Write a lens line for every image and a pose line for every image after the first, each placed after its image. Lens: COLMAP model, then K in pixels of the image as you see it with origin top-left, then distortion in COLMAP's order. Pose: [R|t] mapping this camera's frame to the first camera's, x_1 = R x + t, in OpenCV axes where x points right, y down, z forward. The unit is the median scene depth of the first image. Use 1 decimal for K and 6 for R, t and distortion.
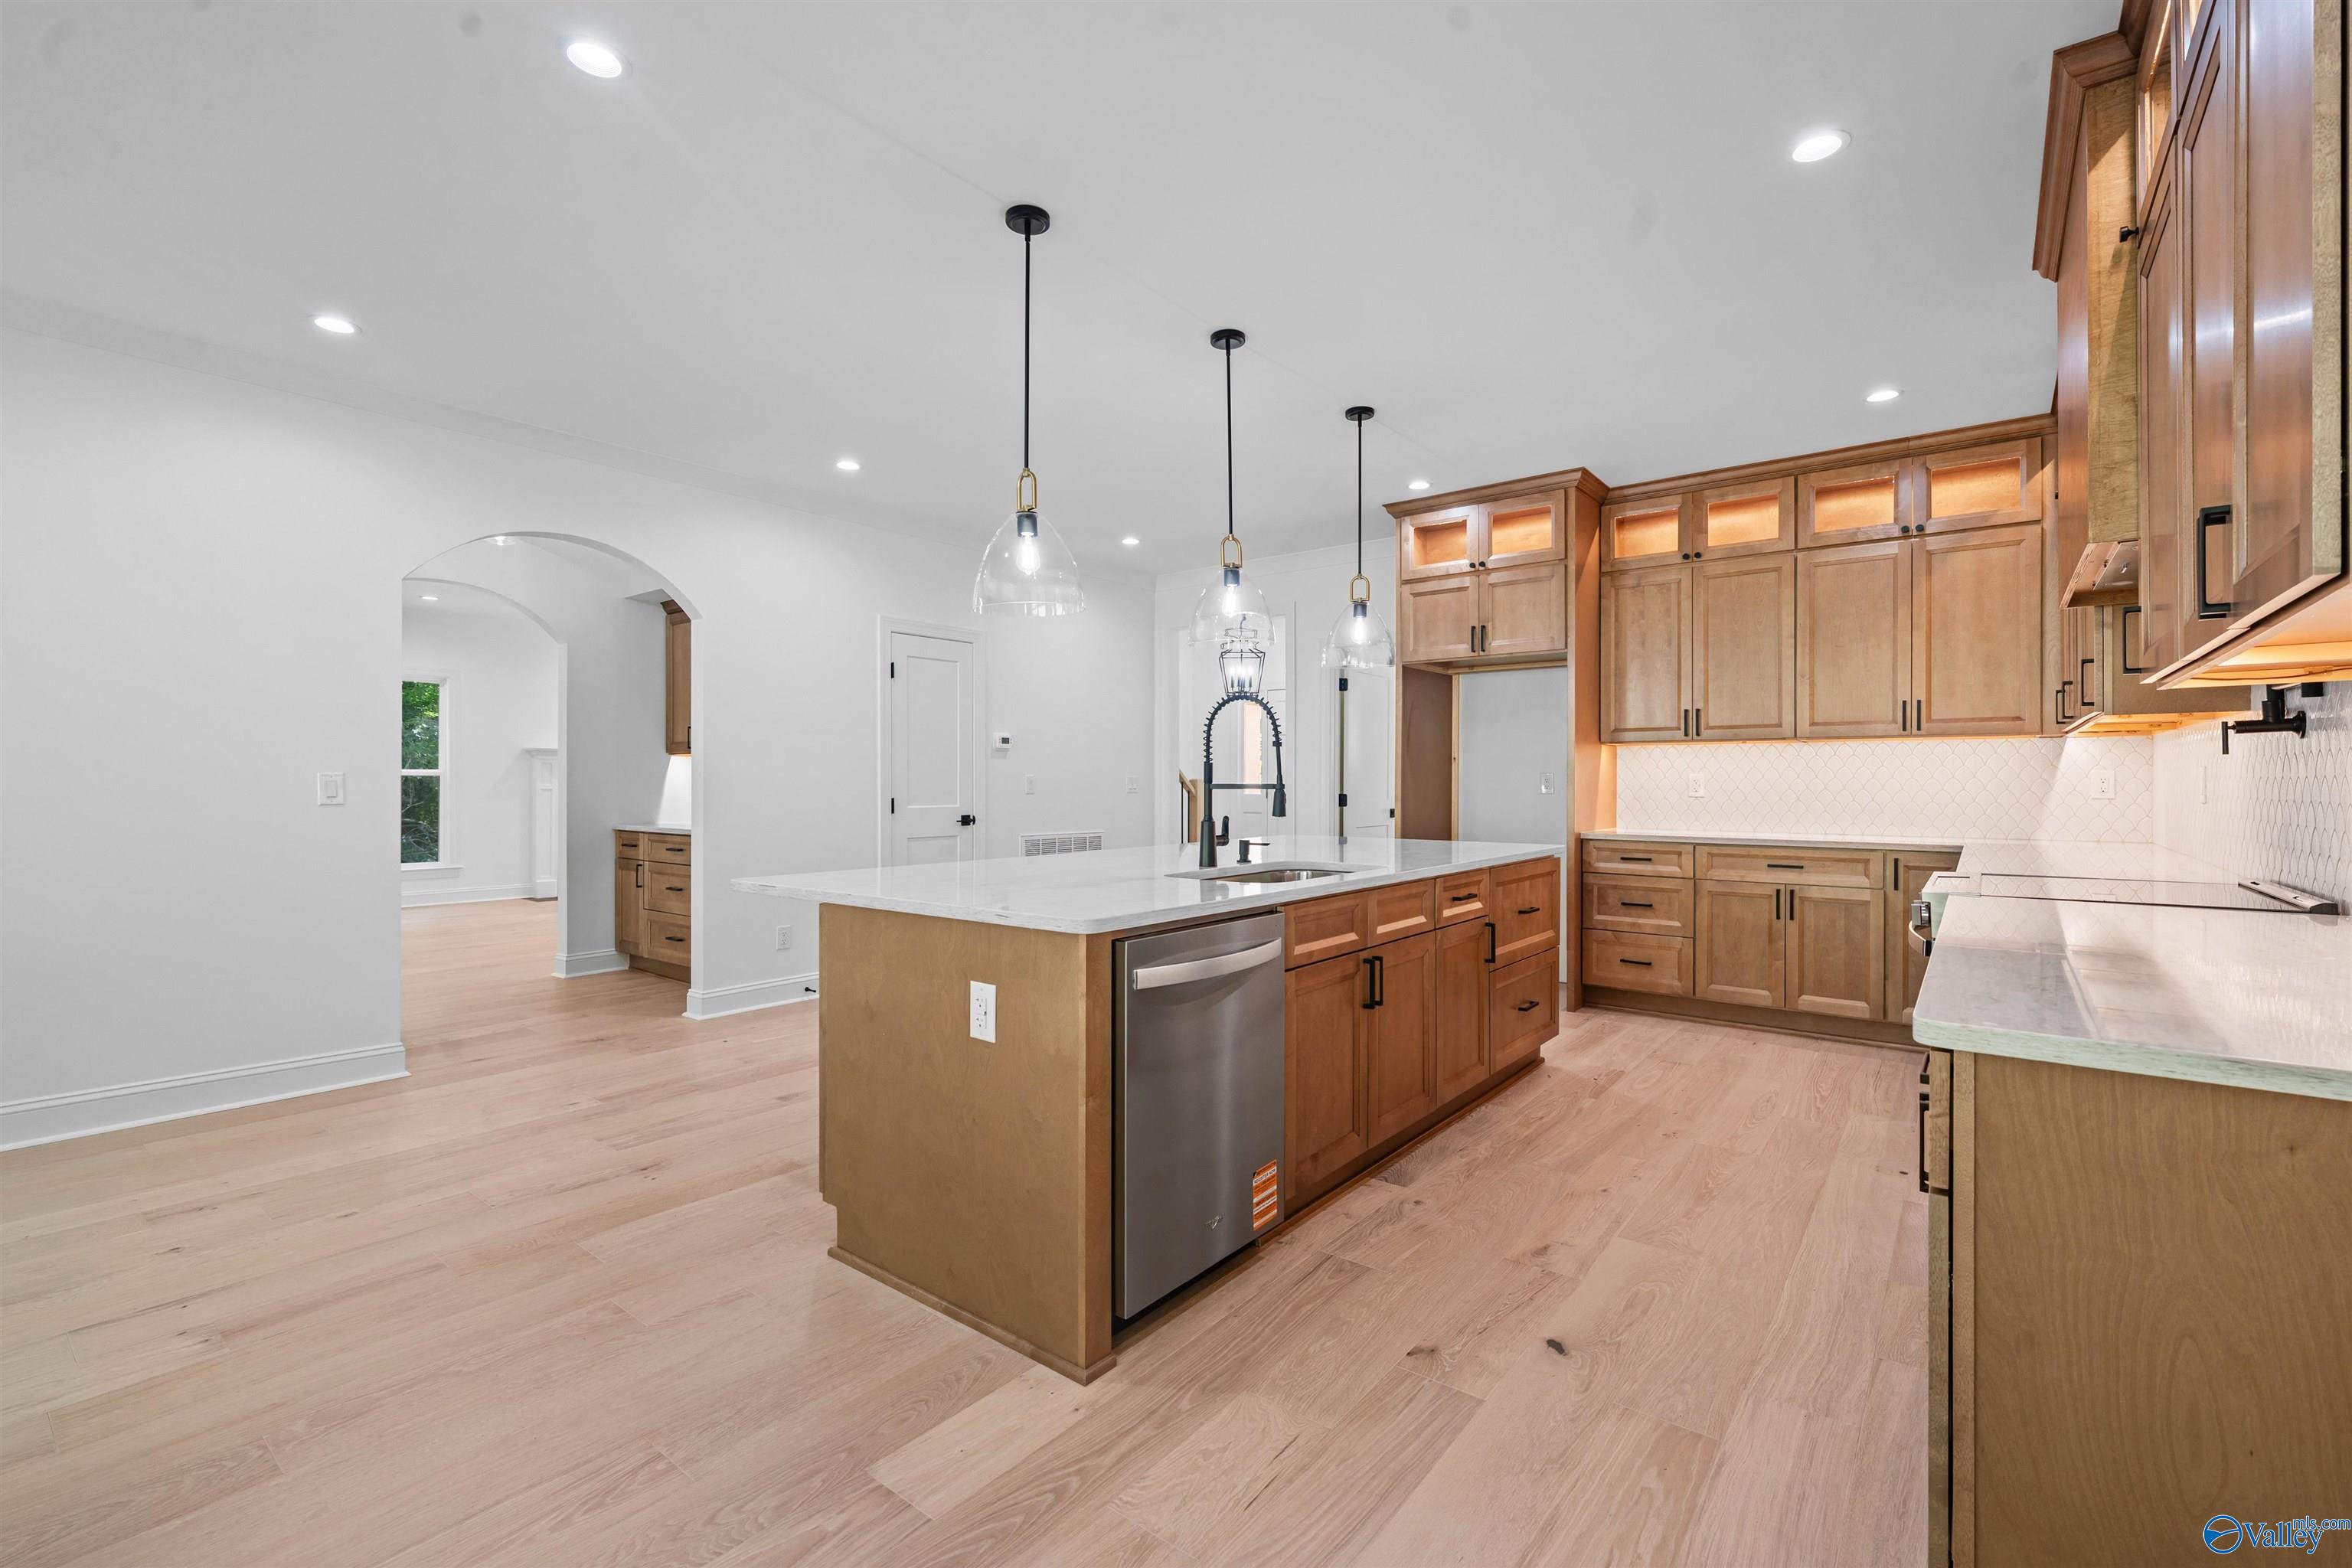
lens RADIAL K [[1017.8, 0, 1179.4], [0, 1017.8, 783.6], [0, 0, 1]] dist [0.000102, 0.000354]
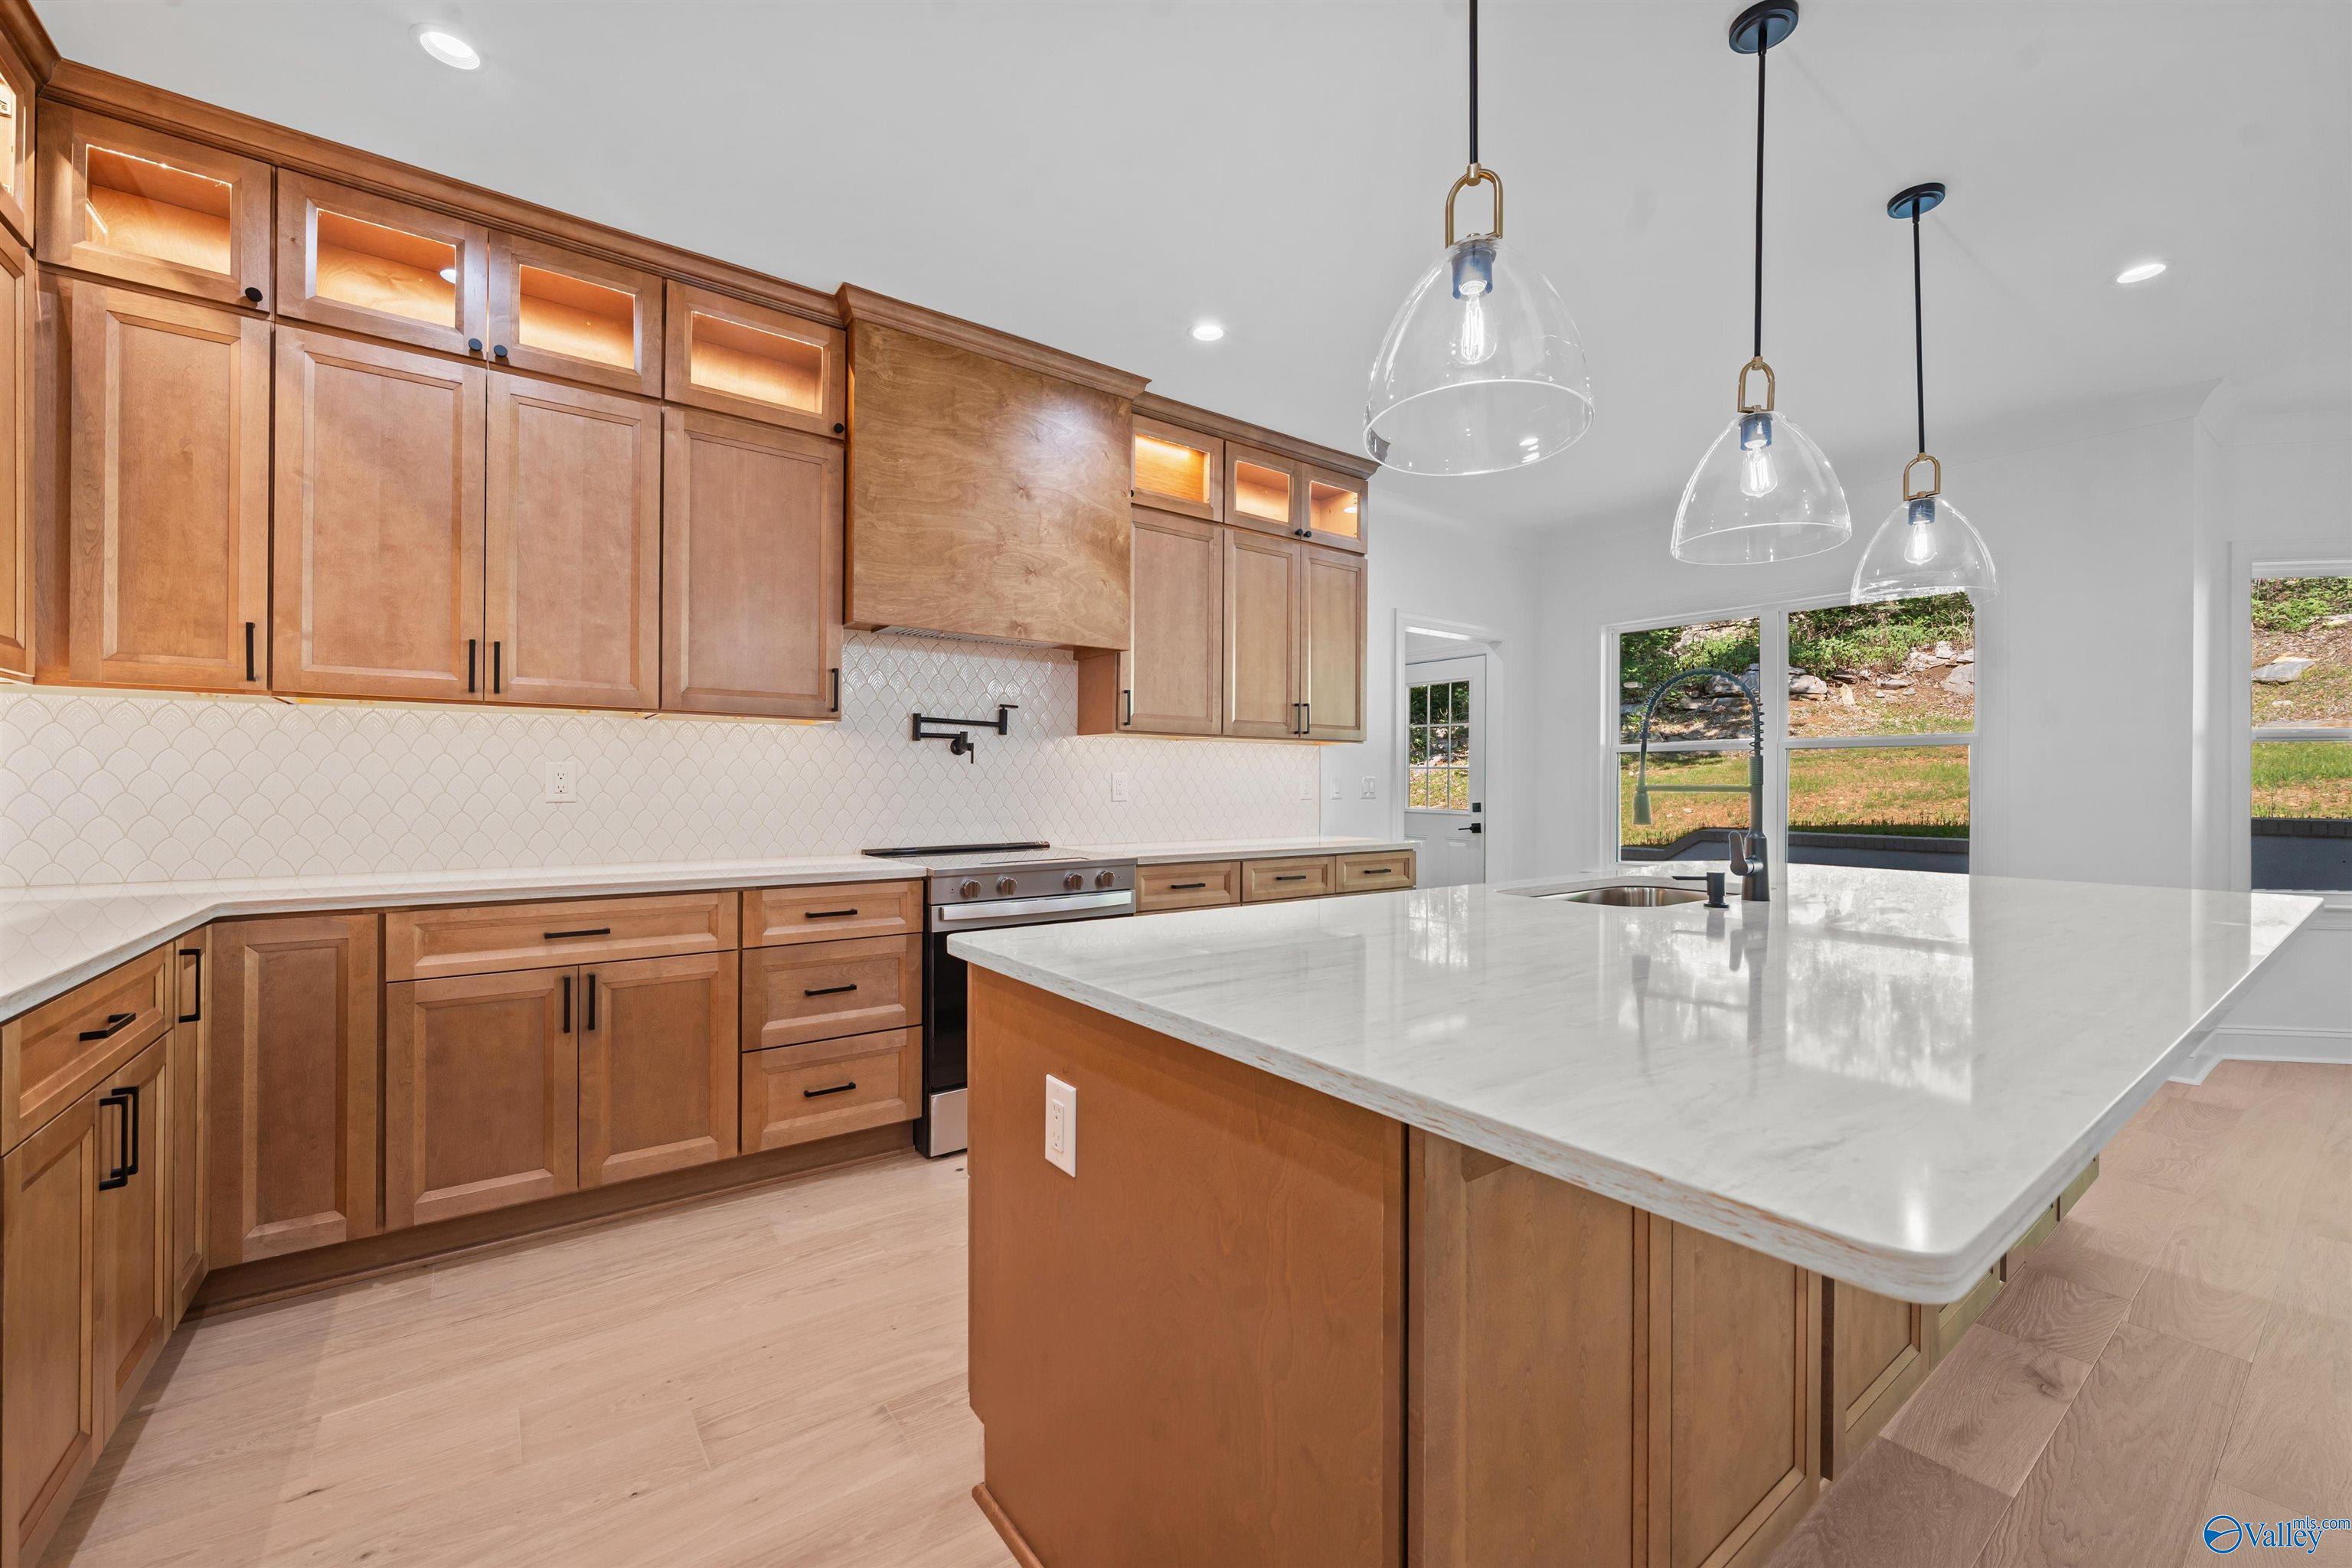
lens RADIAL K [[940.9, 0, 1179.7], [0, 940.9, 782.9], [0, 0, 1]] dist [-0.001701, -0.000258]
pose [[-0.966223, -0.003298, 0.257685, 0.250282], [-0.003039, 0.999994, 0.001402, -0.001377], [-0.257689, 0.000572, -0.966228, 1.743636]]
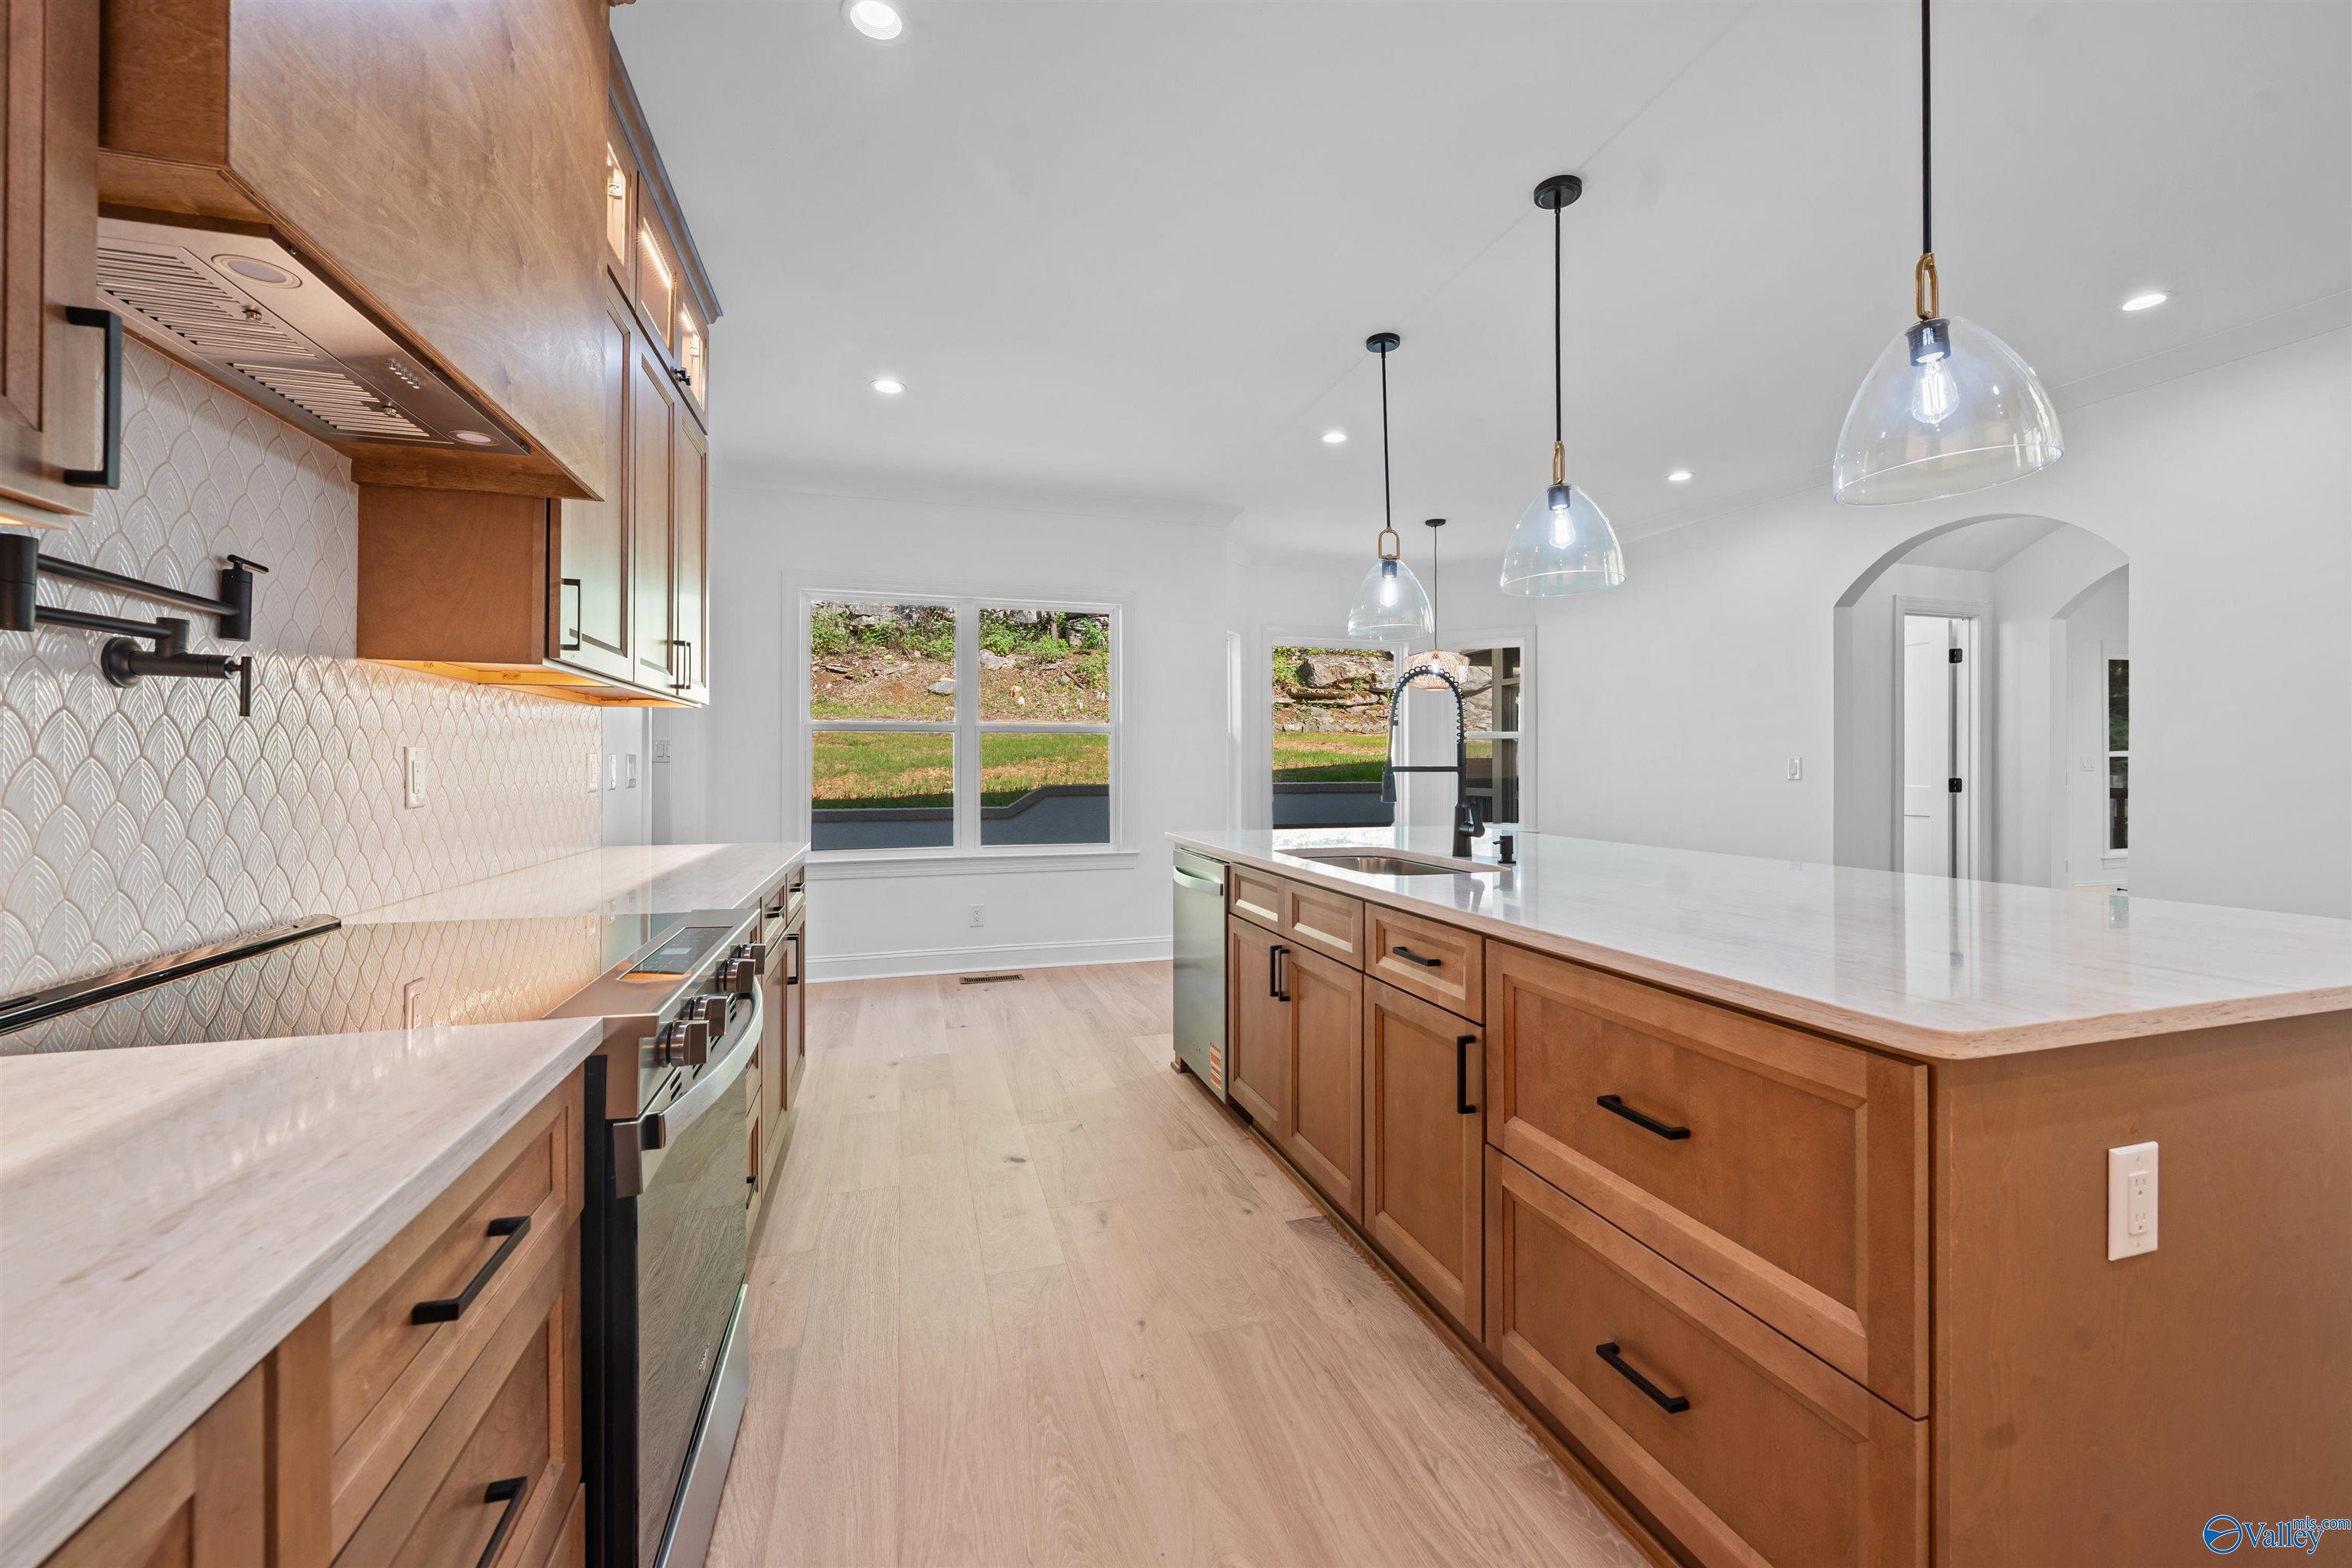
lens RADIAL K [[935.2, 0, 1182.7], [0, 935.2, 774.2], [0, 0, 1]] dist [-0.001338, 0.000101]
pose [[-0.574895, 0.009332, -0.818174, 0.858506], [-0.000569, 0.999930, 0.011806, -0.002402], [0.818227, 0.007253, -0.574849, 1.276243]]
